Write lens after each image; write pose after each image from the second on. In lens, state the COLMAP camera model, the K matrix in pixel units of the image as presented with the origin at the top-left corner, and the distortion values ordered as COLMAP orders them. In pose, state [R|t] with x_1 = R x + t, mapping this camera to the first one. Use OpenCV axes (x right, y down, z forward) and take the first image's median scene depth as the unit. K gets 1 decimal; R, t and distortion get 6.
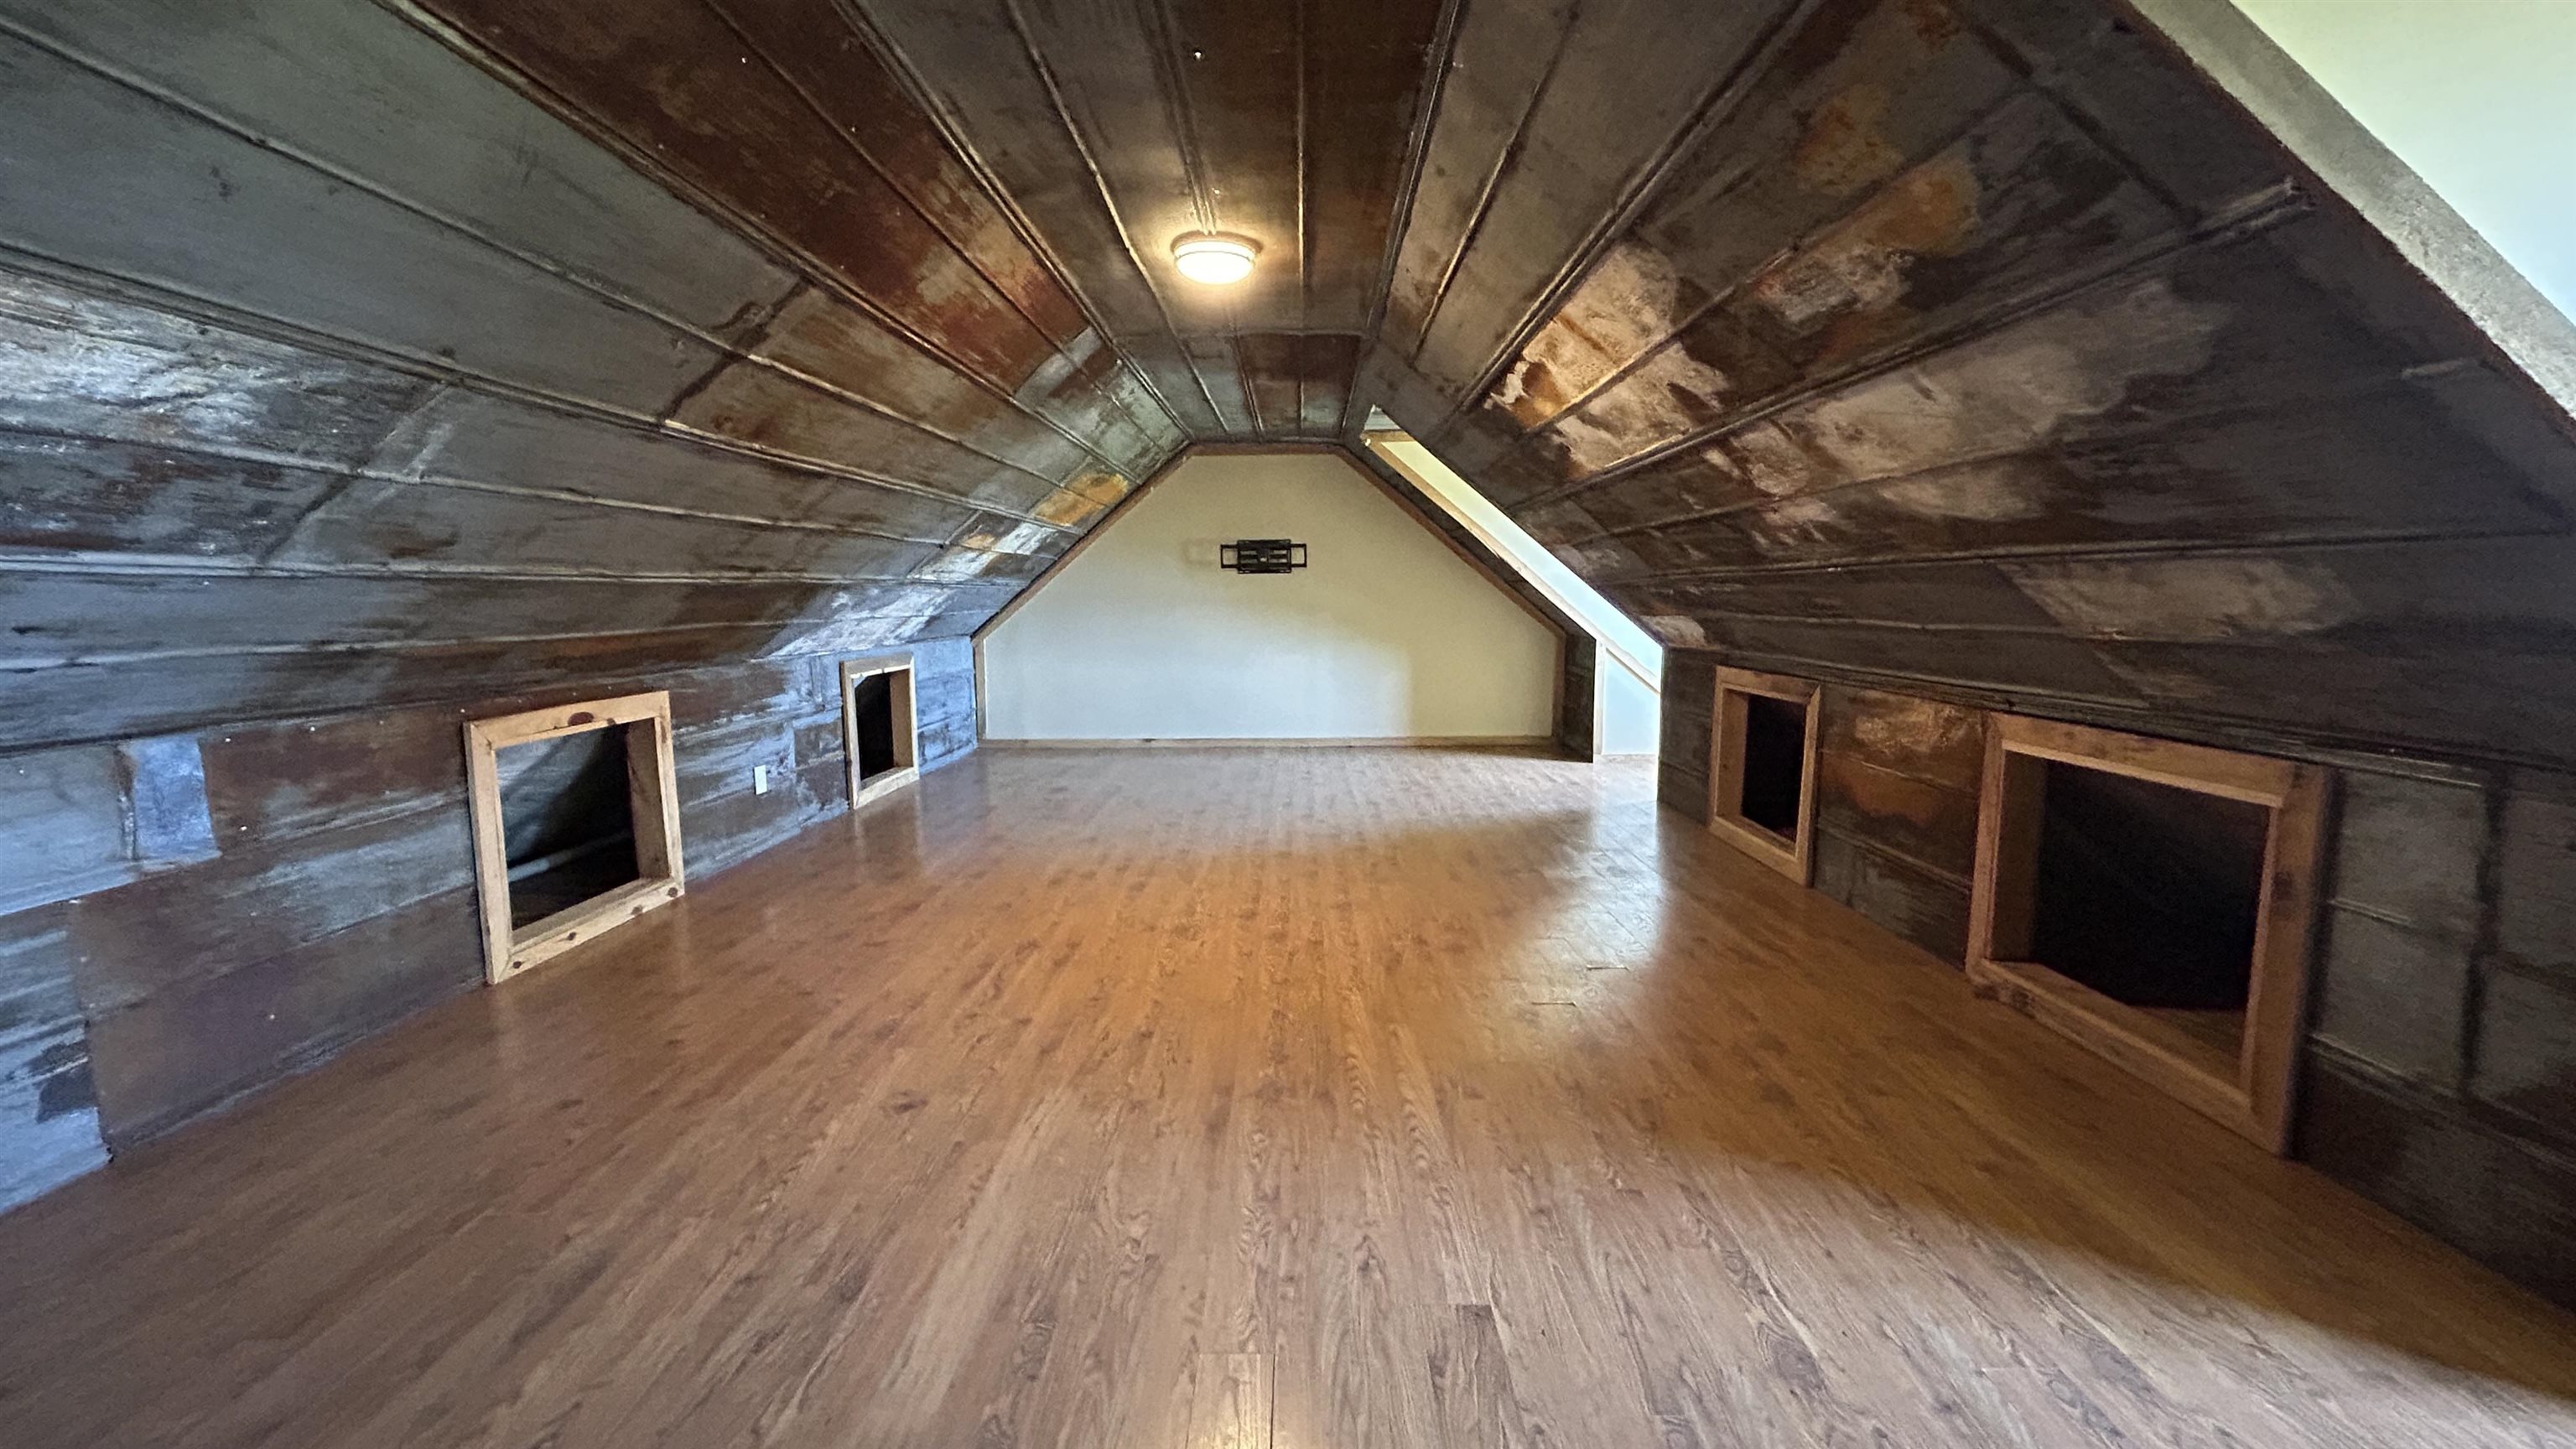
lens RADIAL K [[1035.4, 0, 1283.0], [0, 1035.4, 726.9], [0, 0, 1]] dist [-0.000123, -0.000022]
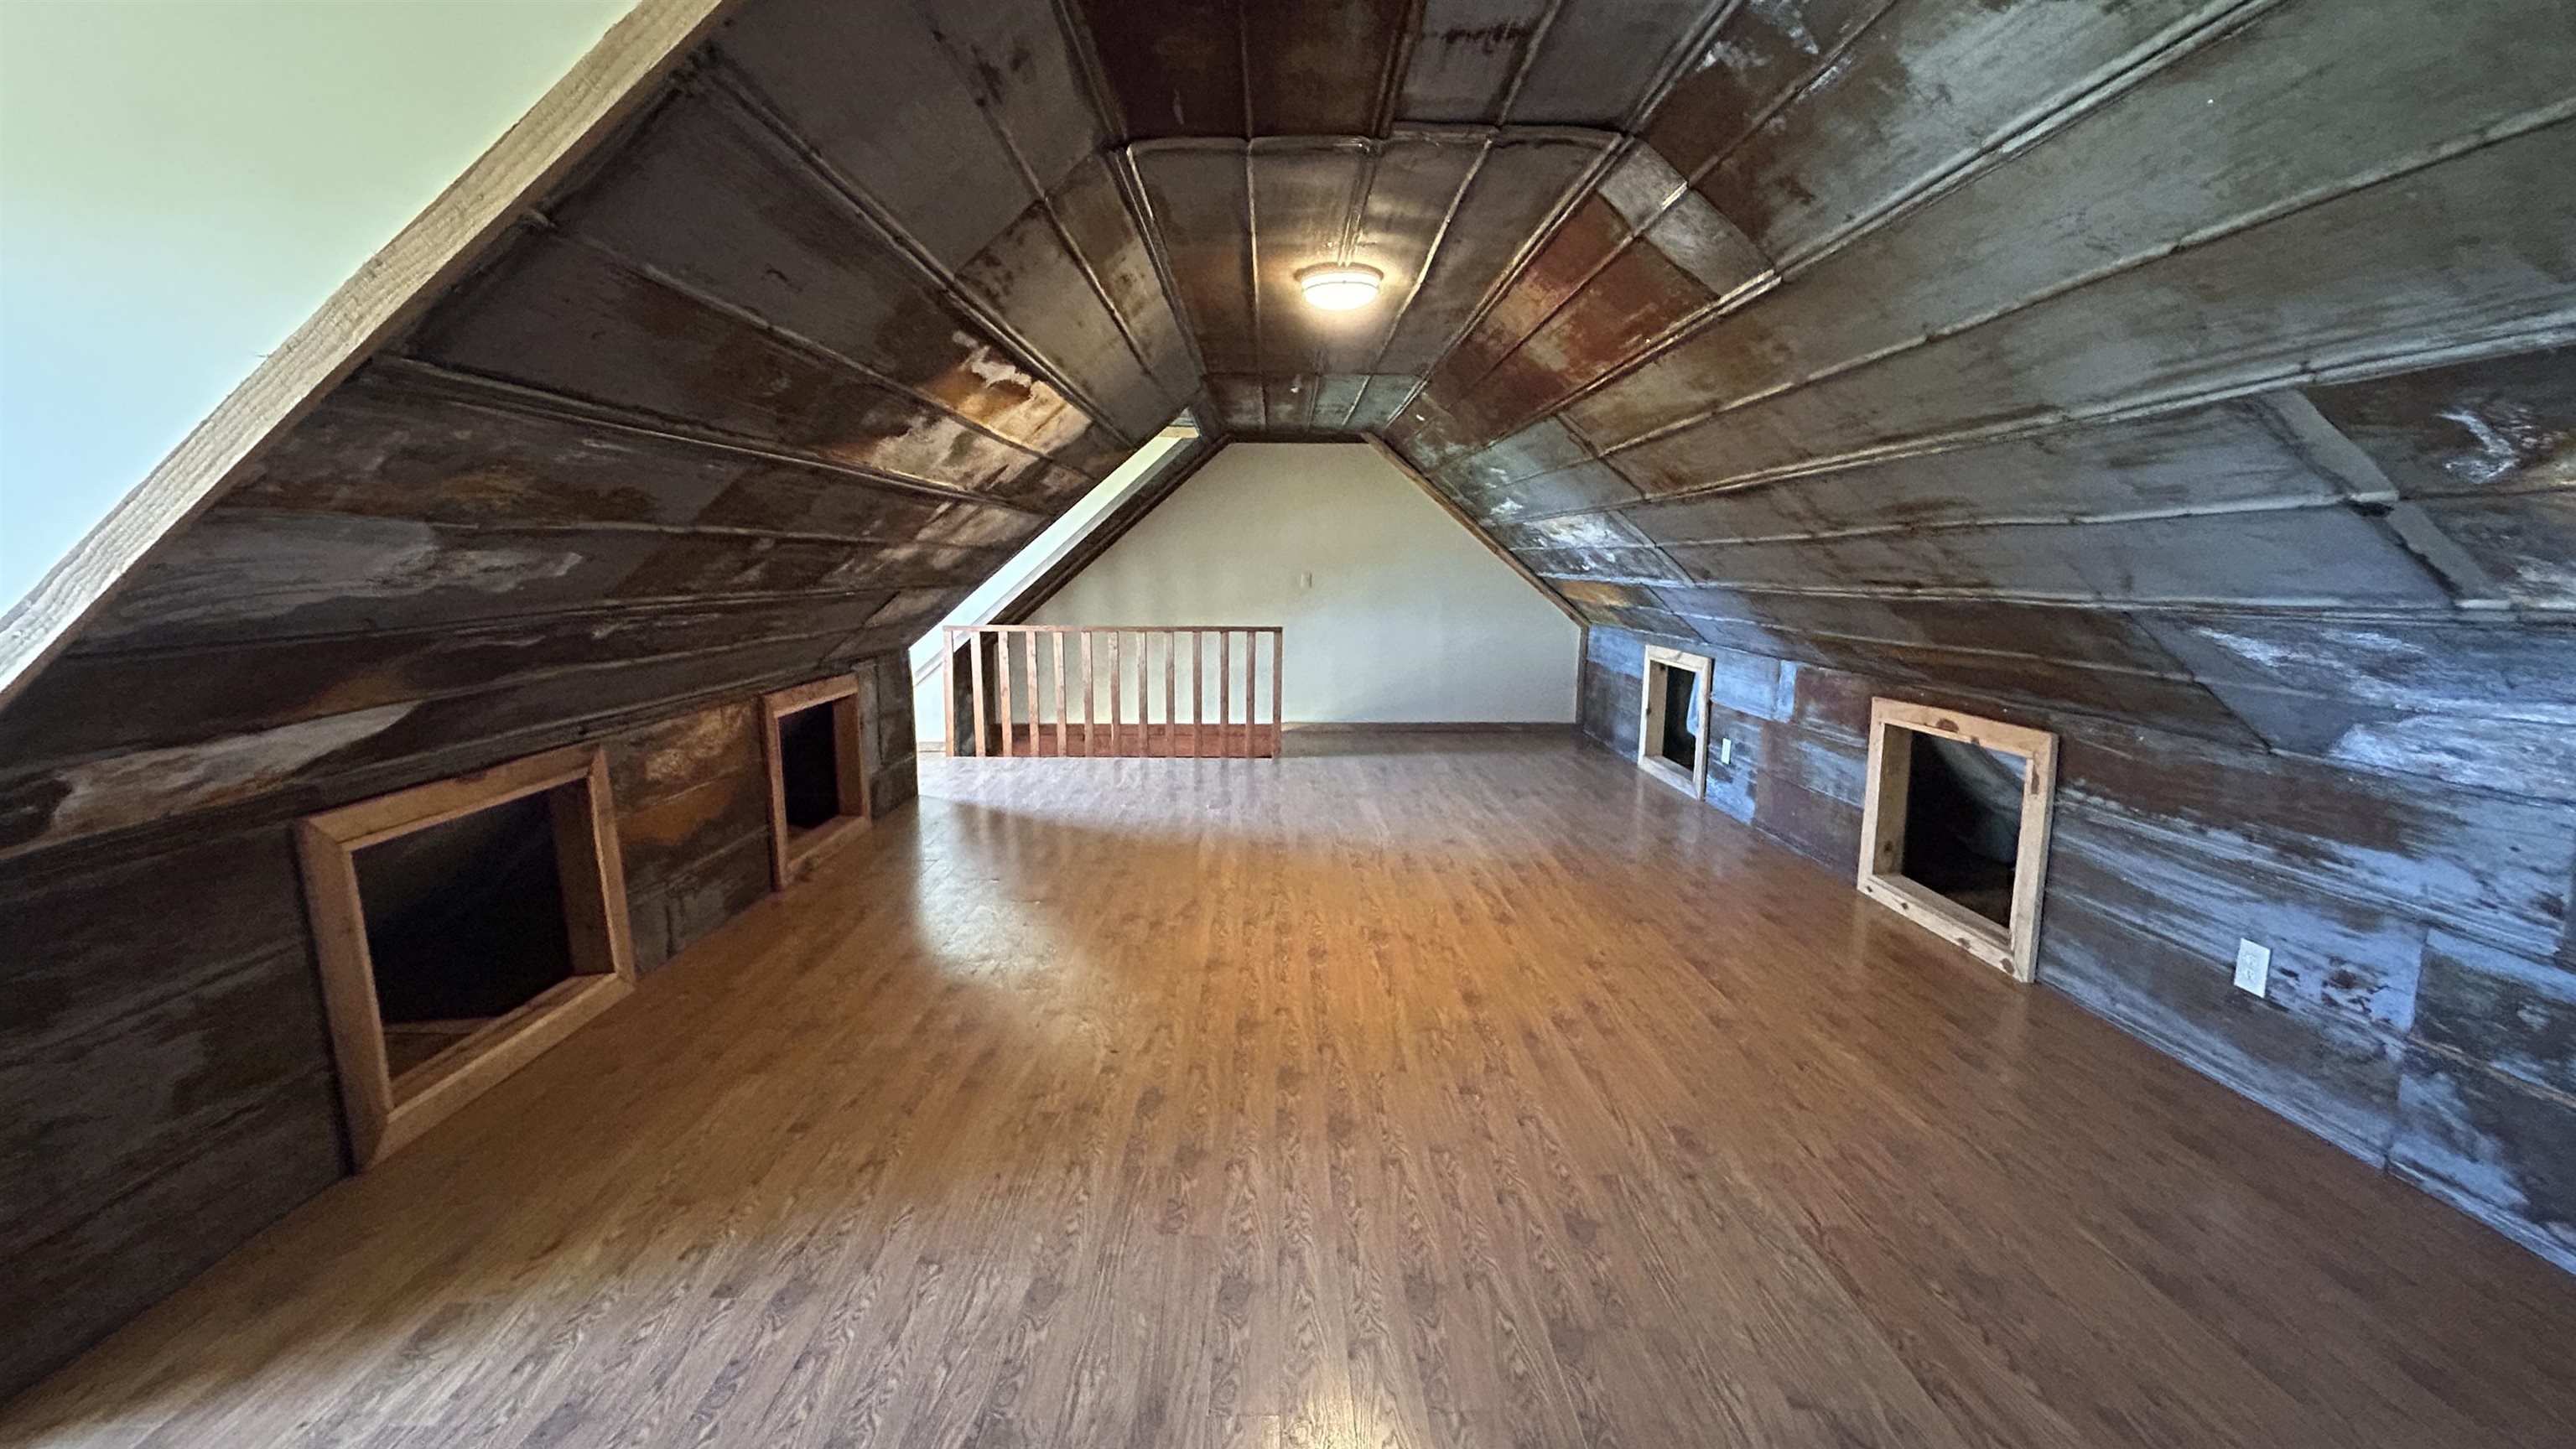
lens RADIAL K [[1035.4, 0, 1284.7], [0, 1035.4, 729.0], [0, 0, 1]] dist [-0.000123, -0.000022]
pose [[-0.999528, 0.013050, -0.027819, 0.022072], [0.004660, 0.959240, 0.282554, -0.303713], [0.030372, 0.282291, -0.958848, 1.983692]]
